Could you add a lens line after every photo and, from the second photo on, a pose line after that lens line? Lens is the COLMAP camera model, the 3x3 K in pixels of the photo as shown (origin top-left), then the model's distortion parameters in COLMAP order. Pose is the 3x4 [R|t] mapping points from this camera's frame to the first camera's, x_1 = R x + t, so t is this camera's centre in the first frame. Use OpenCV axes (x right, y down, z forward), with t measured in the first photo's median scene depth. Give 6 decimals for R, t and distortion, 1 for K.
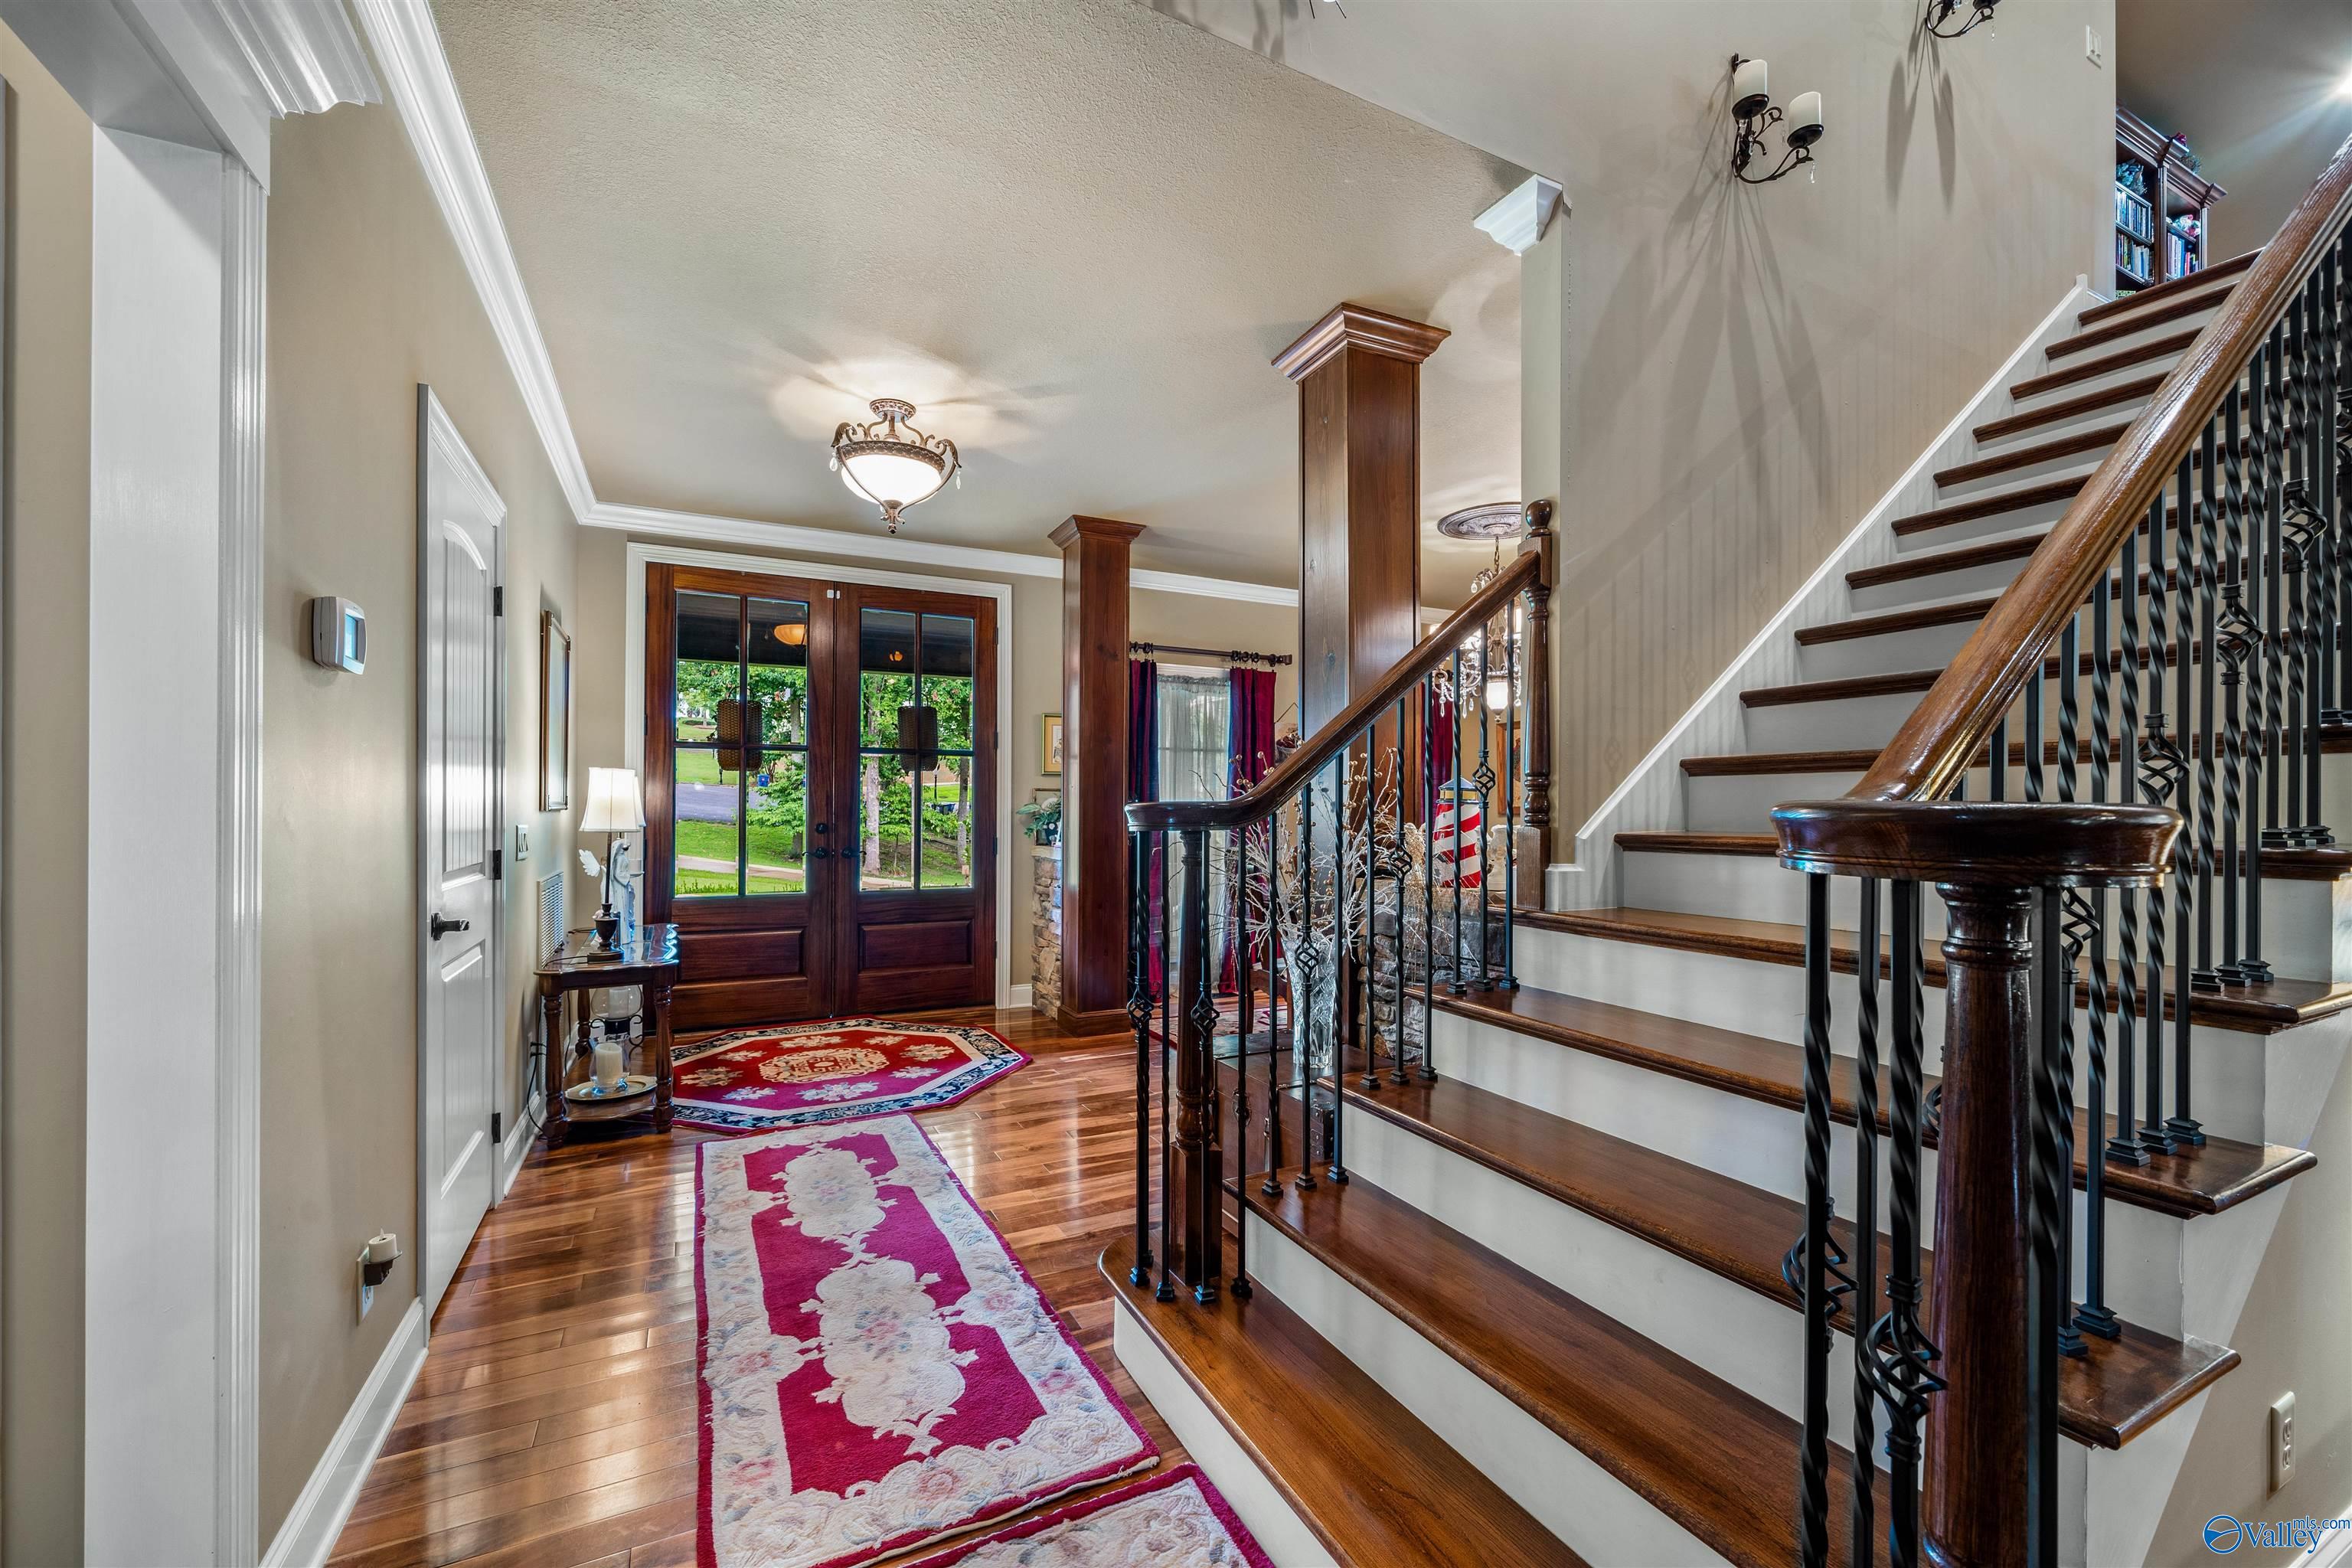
lens RADIAL K [[946.5, 0, 1167.4], [0, 946.5, 791.2], [0, 0, 1]] dist [-0.003285, 0.000115]
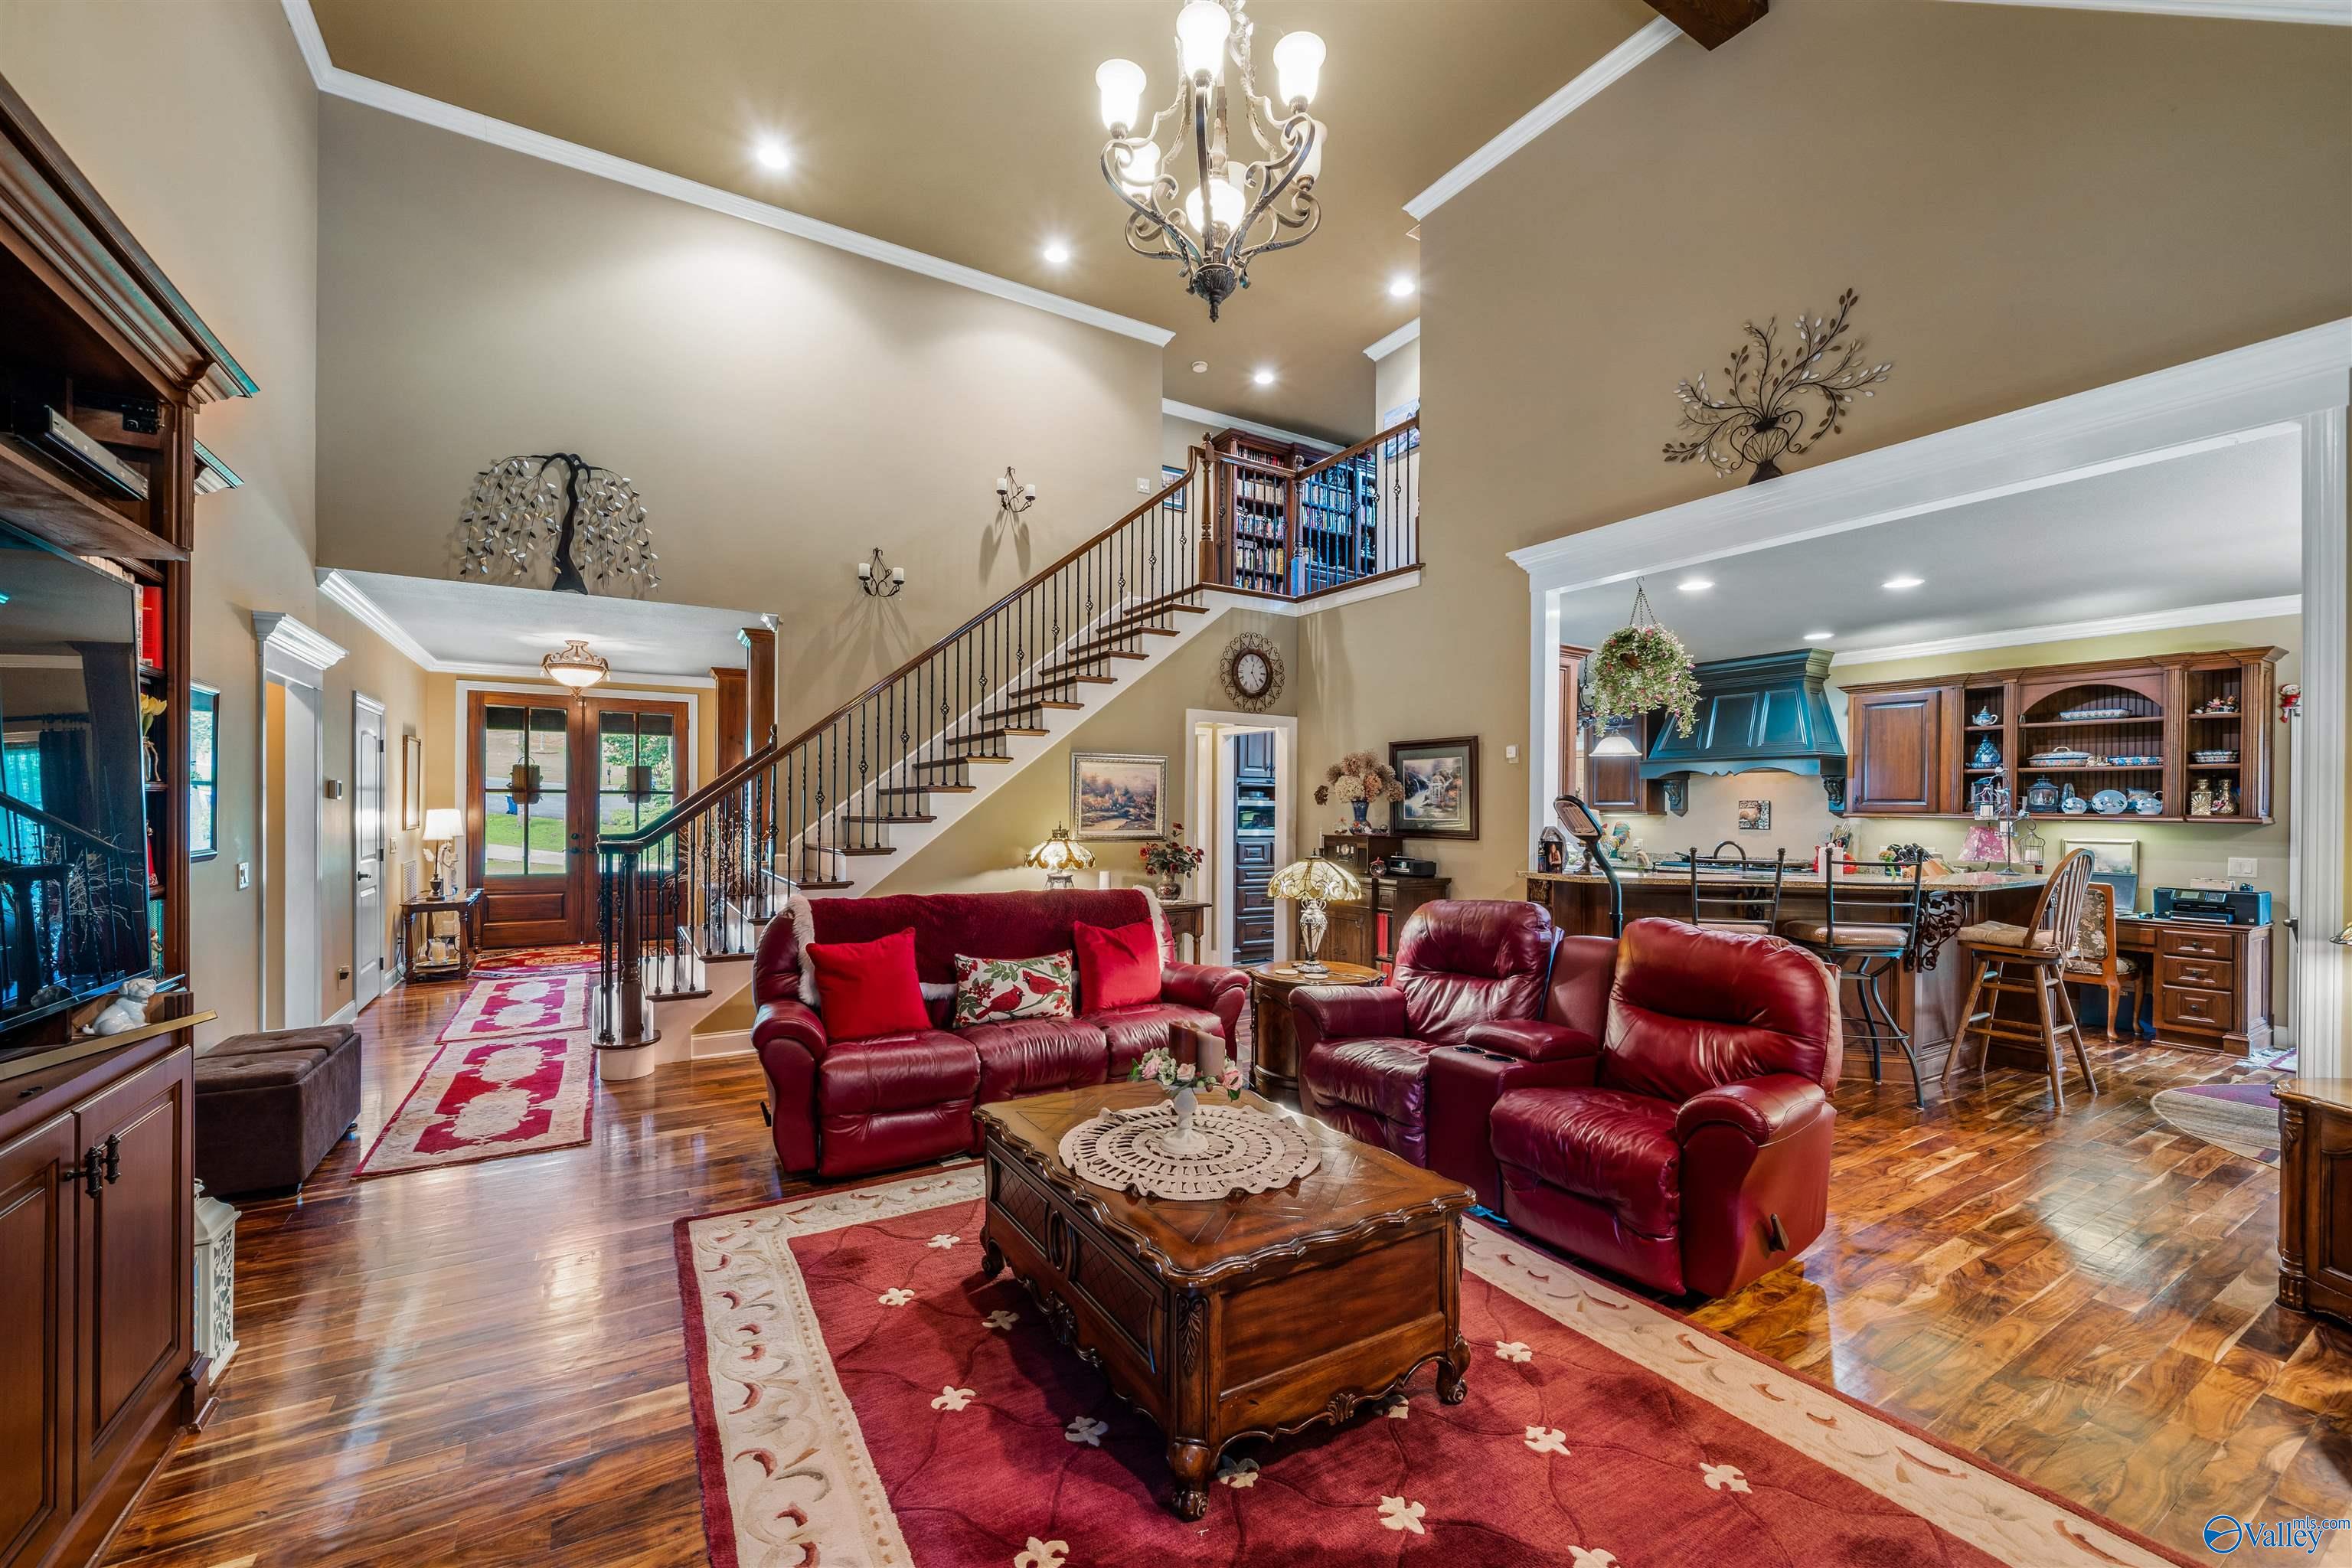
lens RADIAL K [[953.2, 0, 1161.4], [0, 953.2, 806.7], [0, 0, 1]] dist [-0.002035, 0.000269]
pose [[0.997453, 0.006202, 0.071054, 0.660449], [-0.007332, 0.999851, 0.015652, -0.058393], [-0.070946, -0.016133, 0.997350, -0.937007]]
